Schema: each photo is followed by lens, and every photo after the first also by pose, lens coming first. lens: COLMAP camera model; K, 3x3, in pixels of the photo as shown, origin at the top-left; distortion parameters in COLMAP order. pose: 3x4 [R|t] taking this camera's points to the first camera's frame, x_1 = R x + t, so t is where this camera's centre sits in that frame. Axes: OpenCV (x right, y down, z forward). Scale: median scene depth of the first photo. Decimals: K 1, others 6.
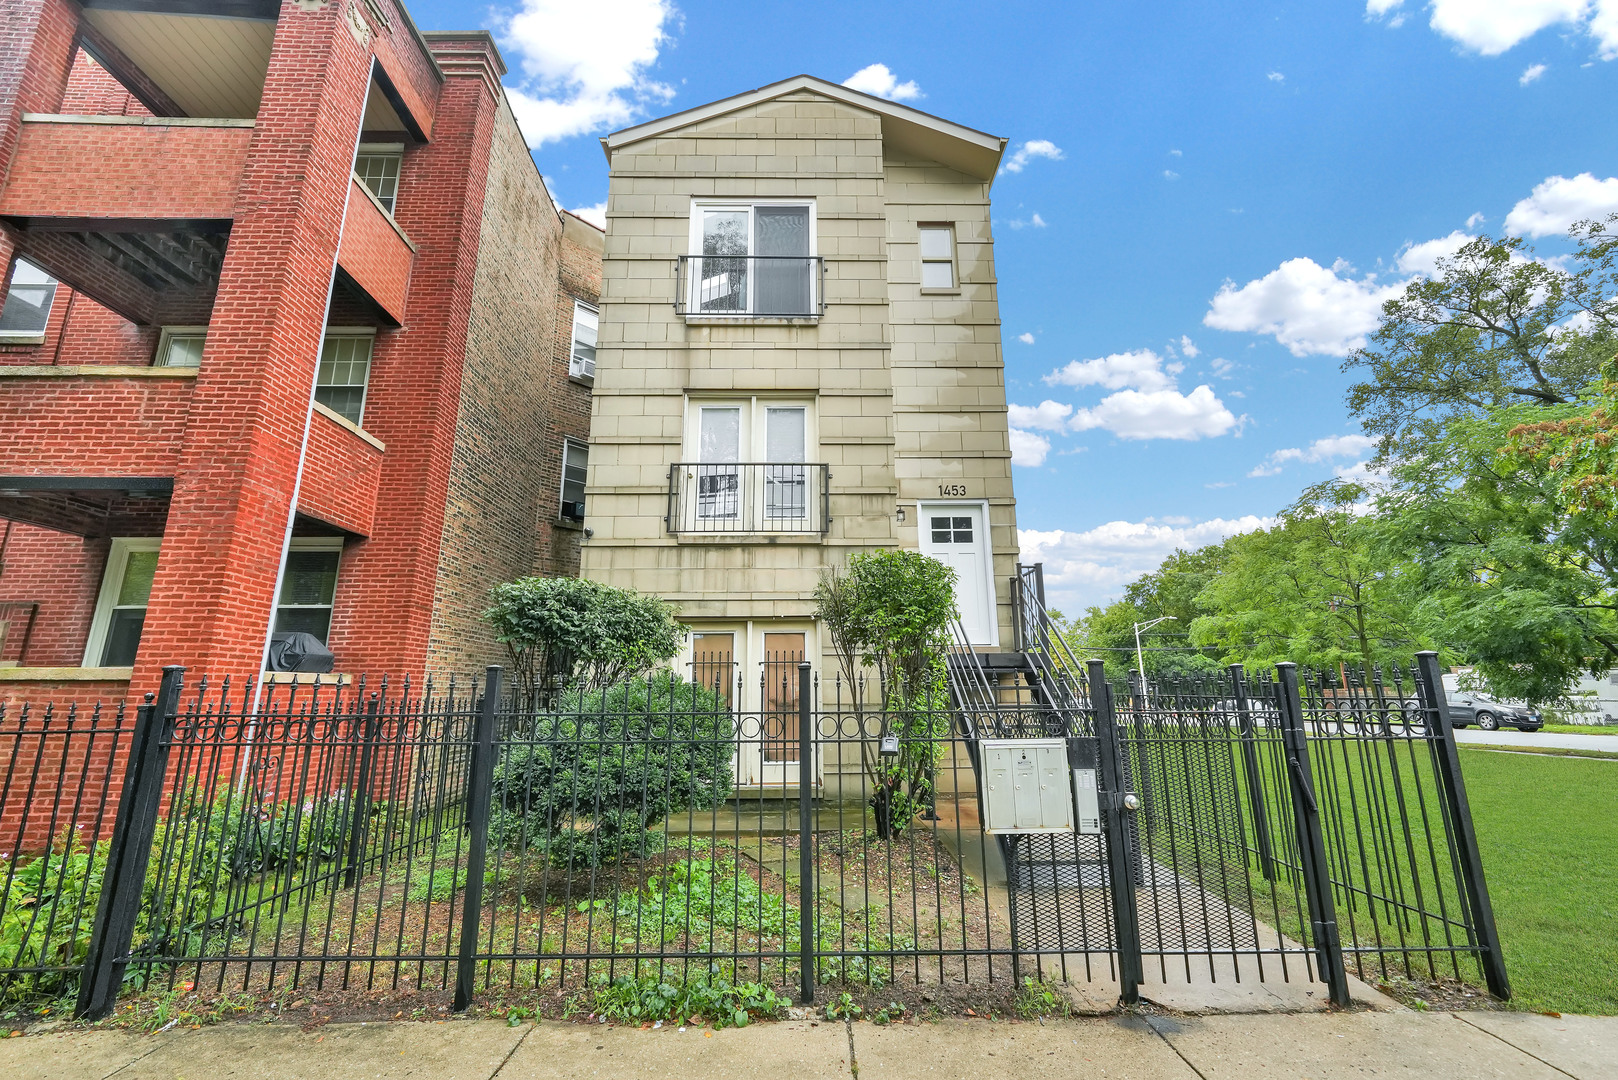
lens RADIAL K [[647.1, 0, 809.0], [0, 647.1, 540.0], [0, 0, 1]] dist [-0.000198, 0.000119]
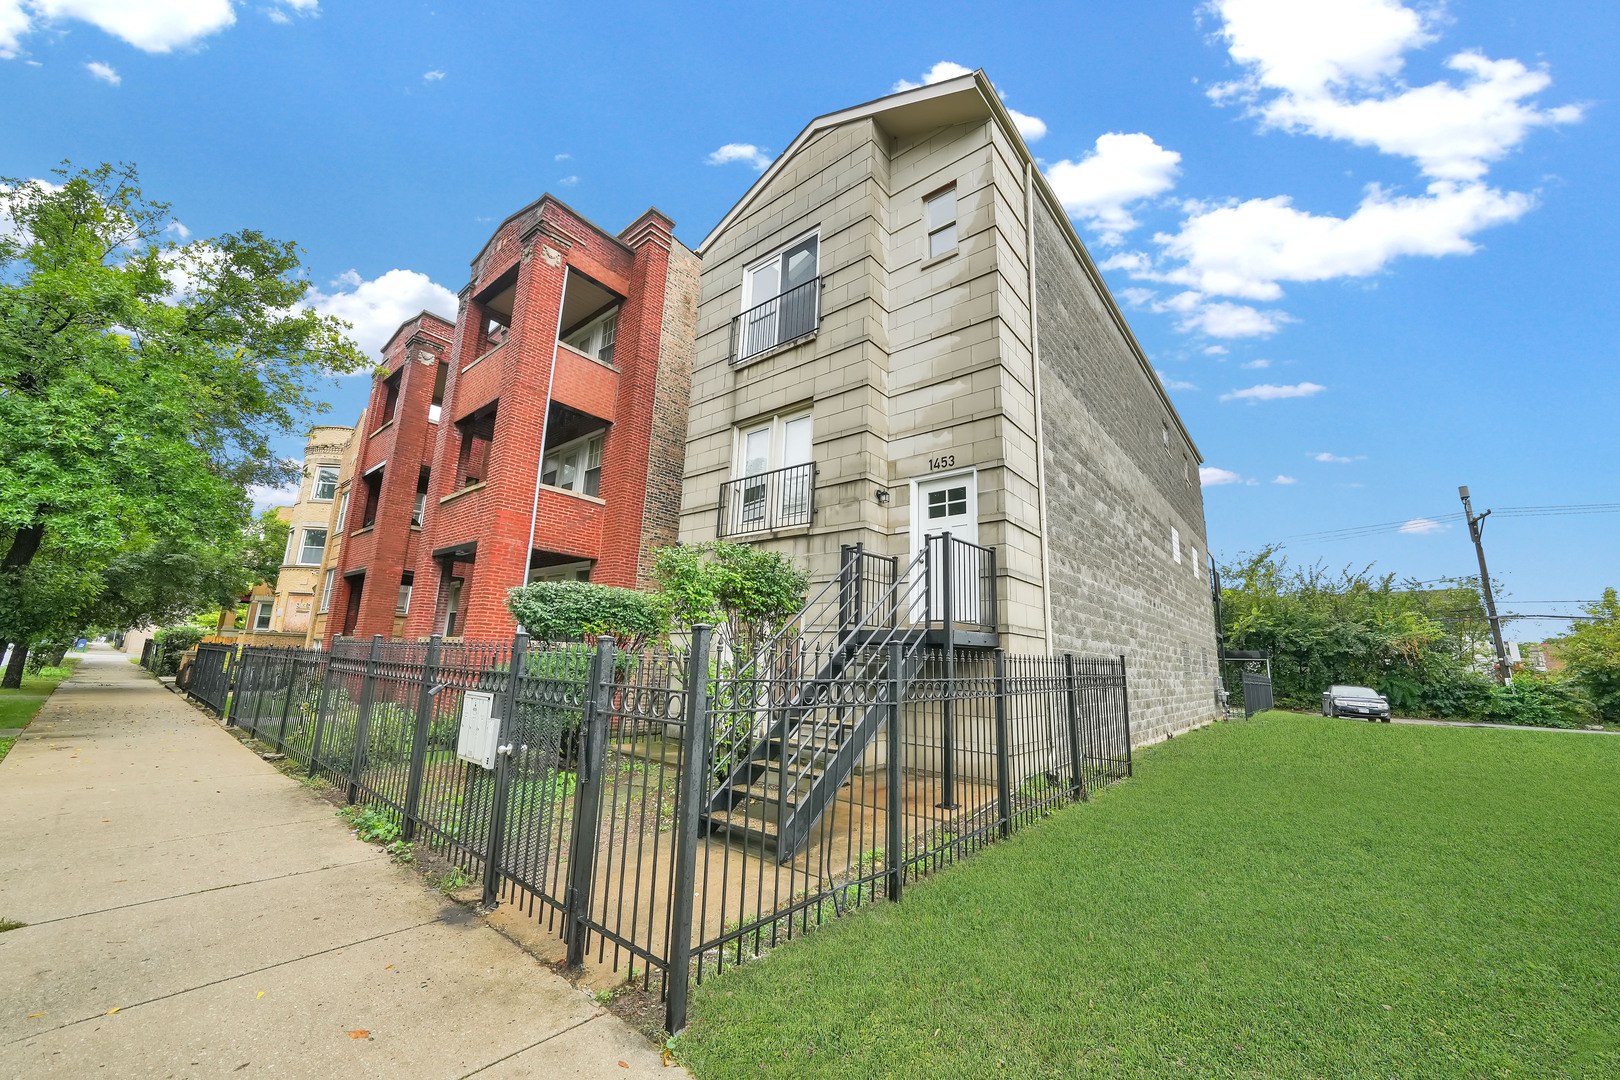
lens RADIAL K [[582.2, 0, 819.0], [0, 582.2, 542.4], [0, 0, 1]] dist [-0.019758, 0.000002]
pose [[0.772009, -0.096484, -0.628246, 0.626324], [0.109893, 0.993788, -0.017583, 0.038027], [0.626040, -0.055465, 0.777816, 0.204355]]
